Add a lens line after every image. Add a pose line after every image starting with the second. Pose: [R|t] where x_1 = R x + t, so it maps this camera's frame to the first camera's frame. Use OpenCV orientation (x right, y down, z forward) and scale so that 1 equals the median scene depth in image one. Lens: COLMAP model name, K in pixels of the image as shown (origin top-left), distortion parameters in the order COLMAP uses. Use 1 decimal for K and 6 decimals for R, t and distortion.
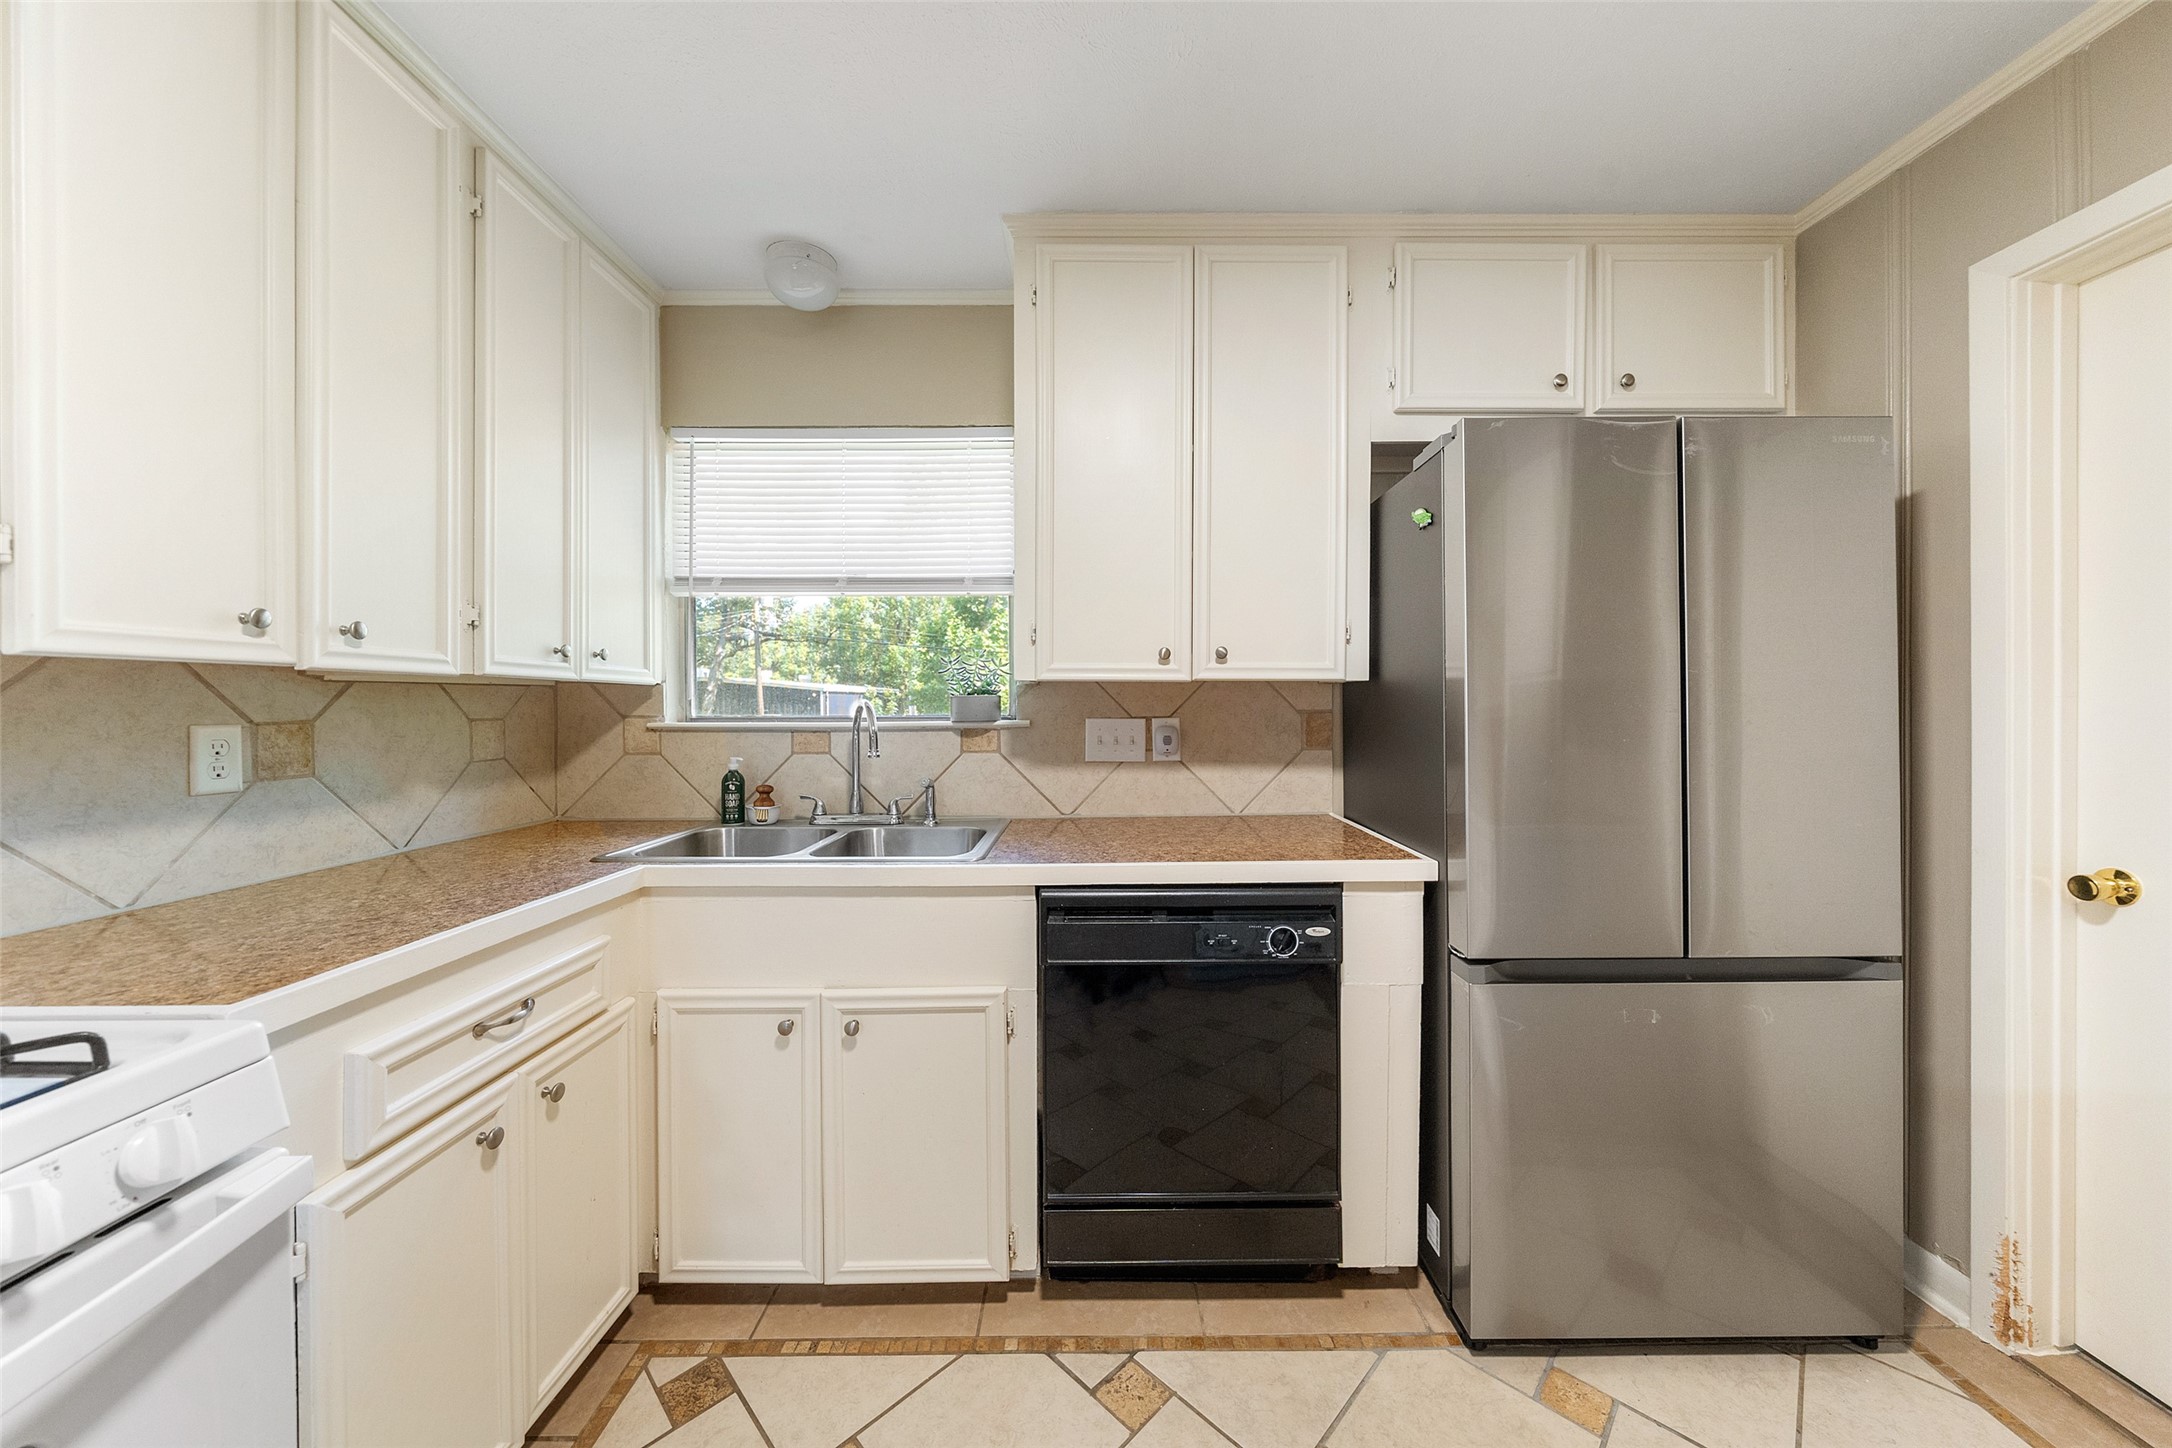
lens RADIAL K [[757.0, 0, 1082.5], [0, 757.0, 709.4], [0, 0, 1]] dist [-0.004681, -0.000400]
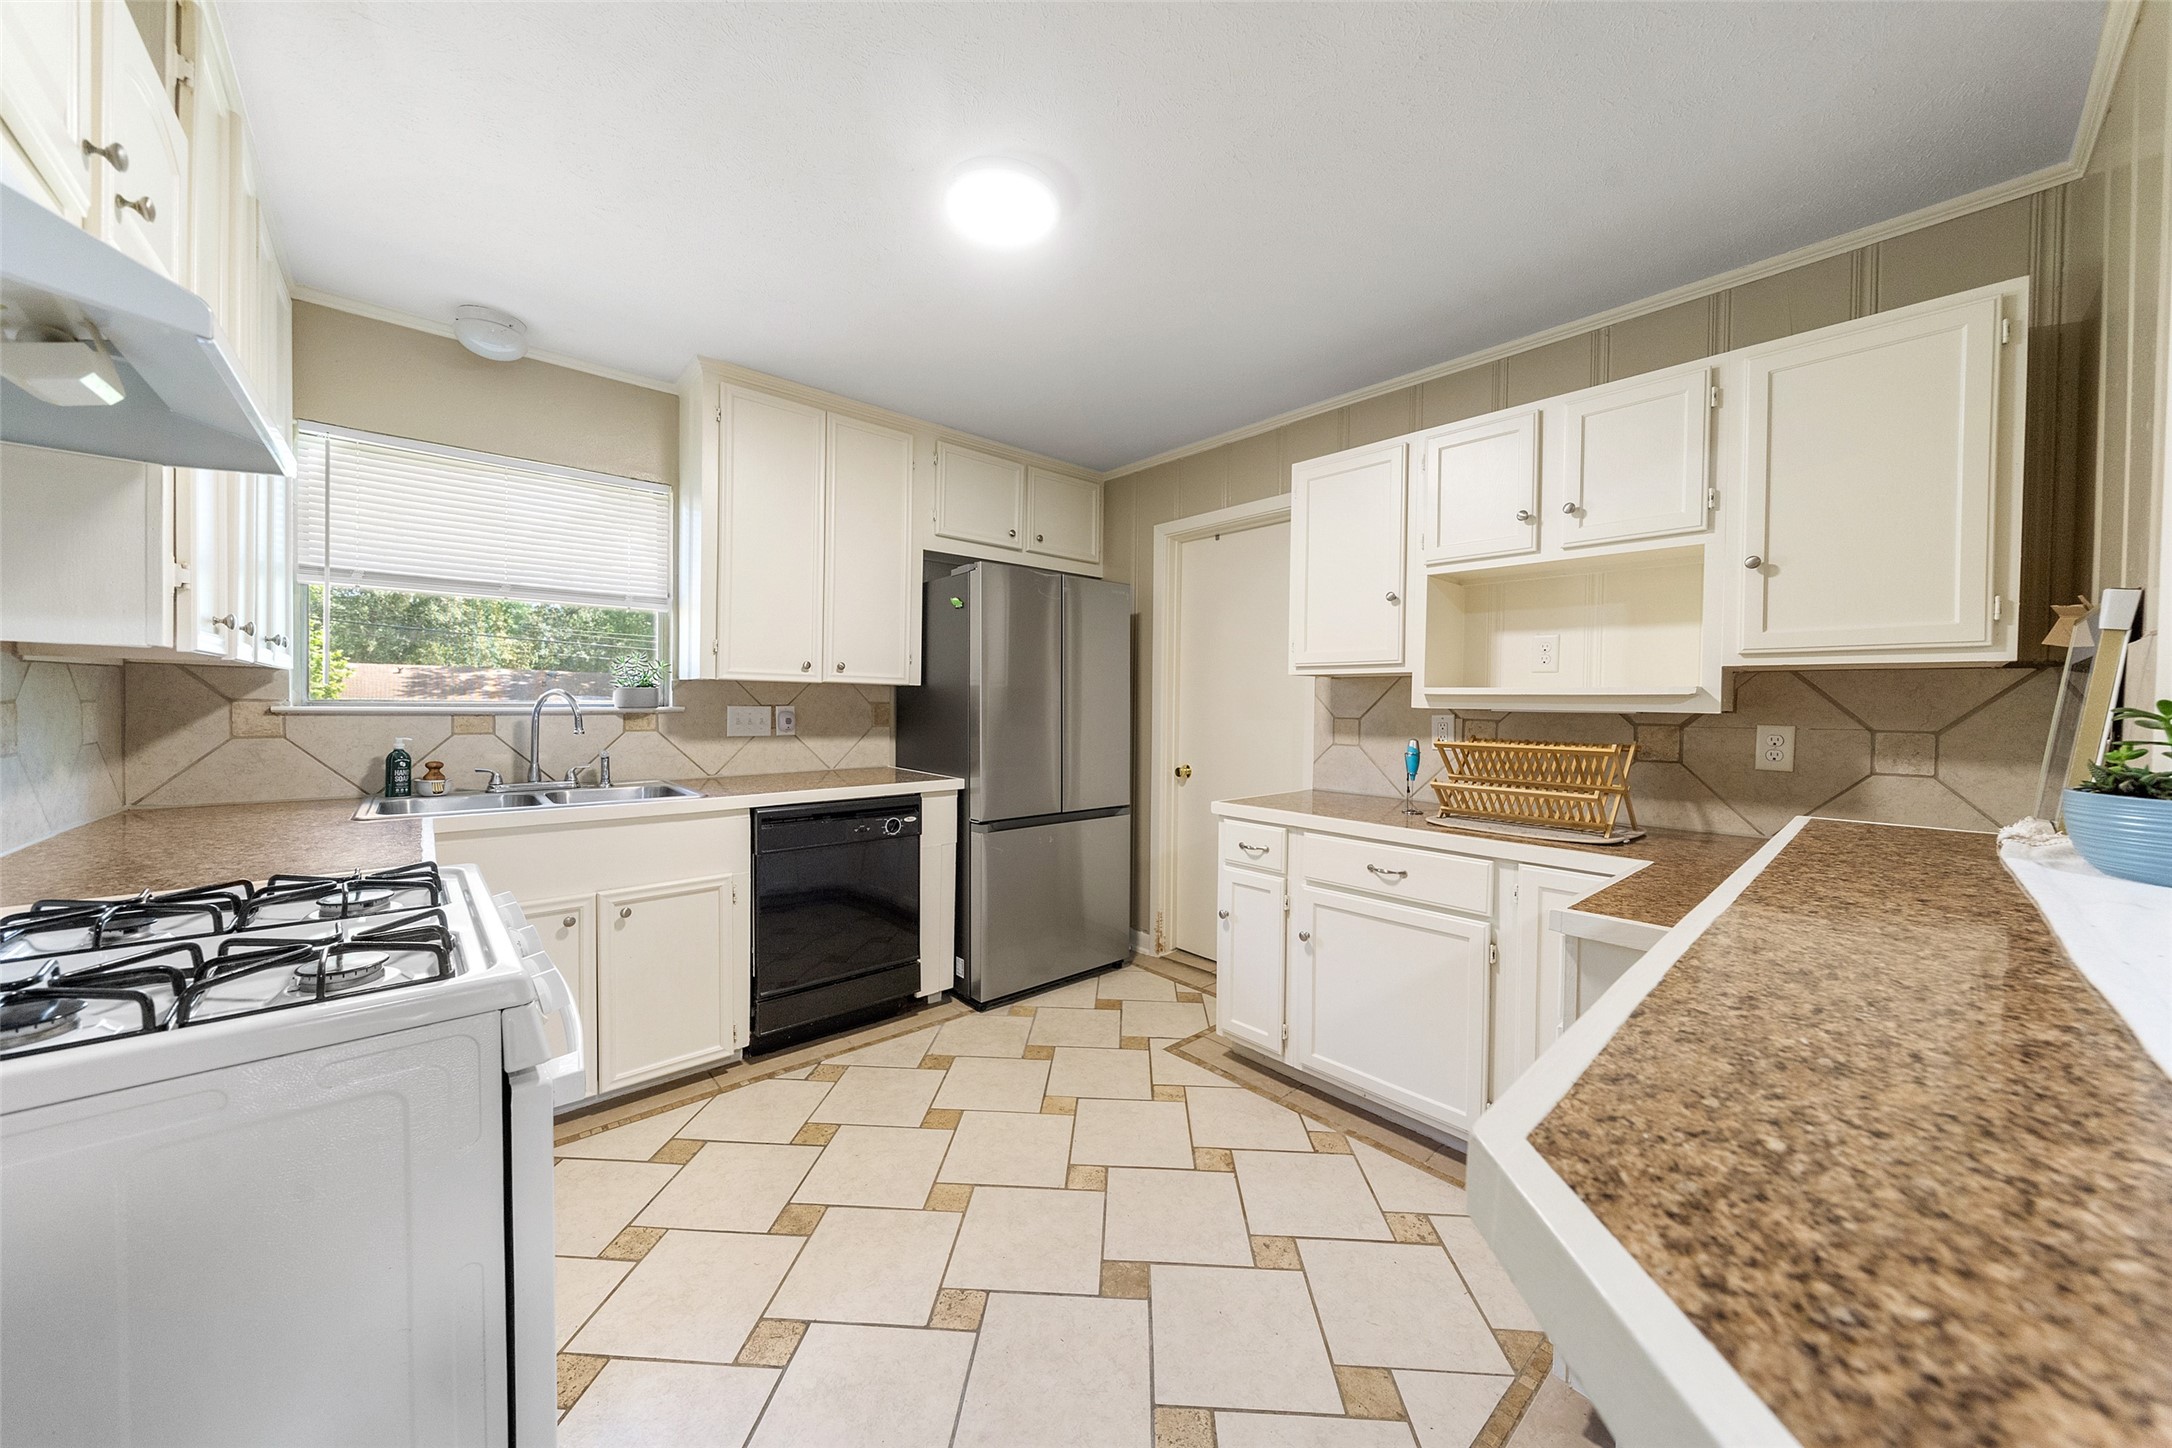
lens RADIAL K [[757.0, 0, 1090.2], [0, 757.0, 719.5], [0, 0, 1]] dist [-0.004681, -0.000400]
pose [[0.744515, -0.002935, 0.667600, -0.554987], [-0.011528, 0.999785, 0.017251, 0.006764], [-0.667507, -0.020540, 0.744320, -0.632428]]
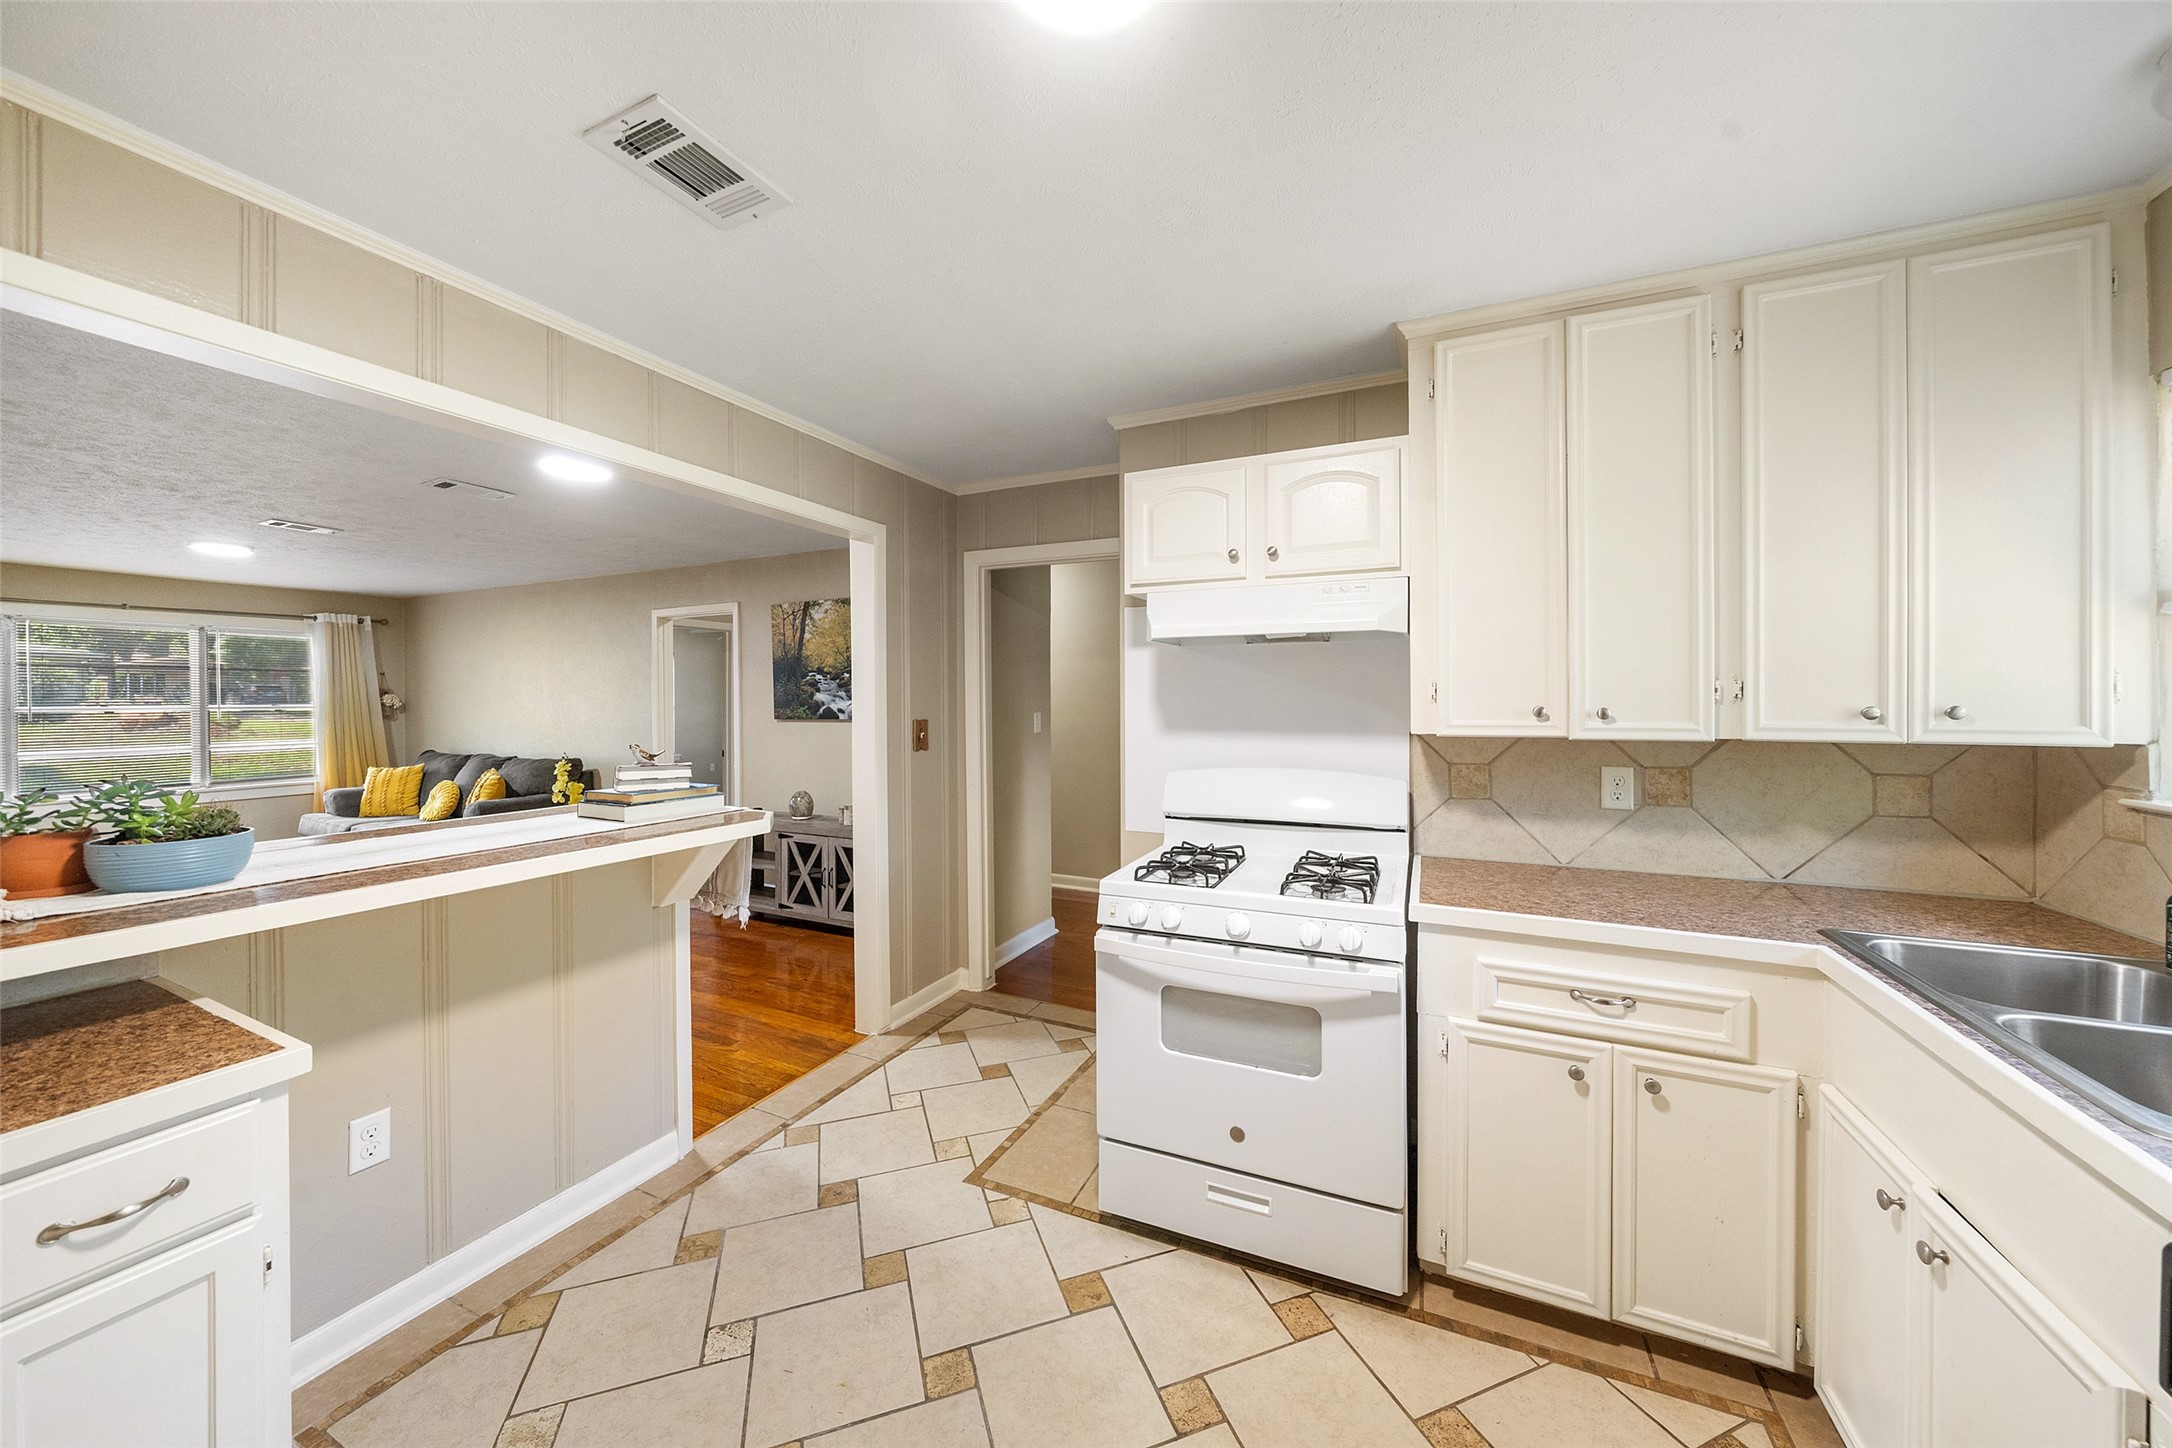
lens RADIAL K [[757.0, 0, 1103.3], [0, 757.0, 705.3], [0, 0, 1]] dist [-0.004681, -0.000400]
pose [[-0.418625, 0.010959, -0.908093, 0.621292], [0.001285, 0.999933, 0.011475, -0.104835], [0.908158, 0.003637, -0.418612, 0.539395]]
